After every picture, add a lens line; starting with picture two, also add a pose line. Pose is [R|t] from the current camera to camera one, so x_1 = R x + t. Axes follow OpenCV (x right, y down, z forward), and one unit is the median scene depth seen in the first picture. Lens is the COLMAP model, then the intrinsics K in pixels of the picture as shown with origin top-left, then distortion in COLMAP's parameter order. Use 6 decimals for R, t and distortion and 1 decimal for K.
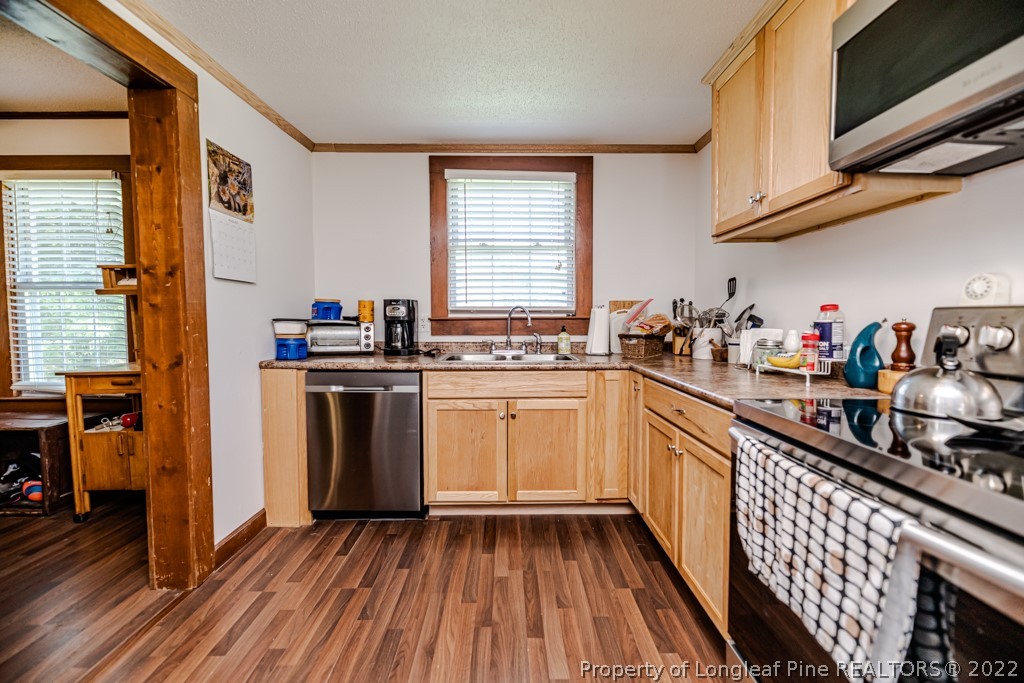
lens RADIAL K [[418.1, 0, 518.8], [0, 418.1, 333.8], [0, 0, 1]] dist [-0.002020, -0.000009]
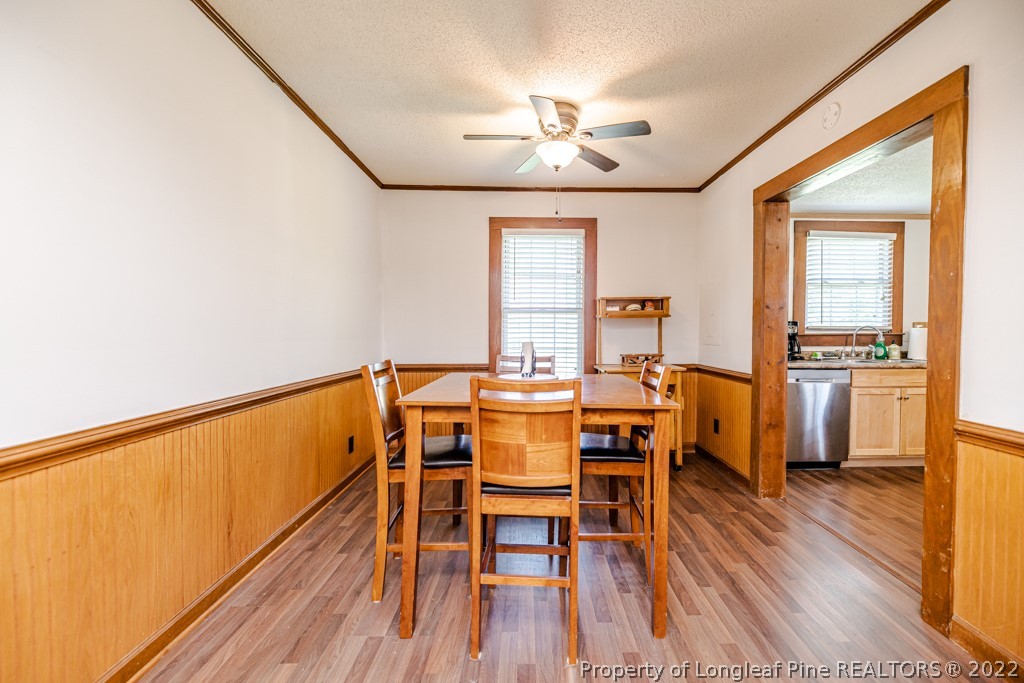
lens RADIAL K [[418.1, 0, 545.8], [0, 418.1, 343.5], [0, 0, 1]] dist [-0.002020, -0.000009]
pose [[0.999600, 0.002259, 0.028193, -1.354824], [-0.001848, 0.999892, -0.014599, 0.019869], [-0.028223, 0.014541, 0.999496, -0.482102]]
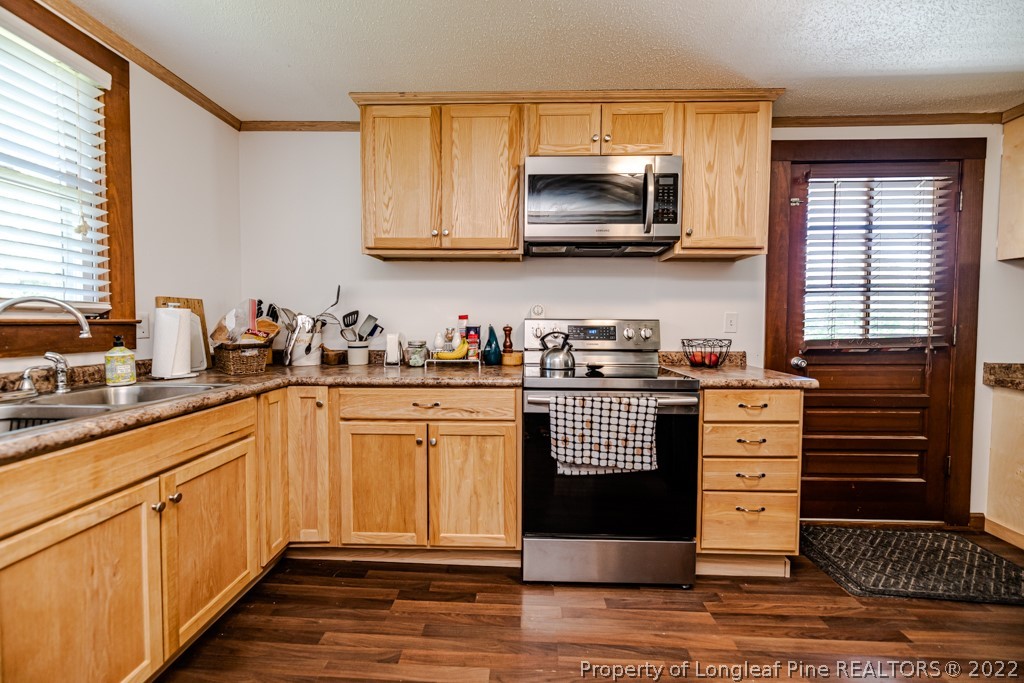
lens RADIAL K [[418.1, 0, 514.2], [0, 418.1, 337.6], [0, 0, 1]] dist [-0.002020, -0.000009]
pose [[0.049329, -0.033087, 0.998234, -0.529484], [0.034471, 0.998912, 0.031406, -0.019798], [-0.998188, 0.032860, 0.050416, 0.509079]]
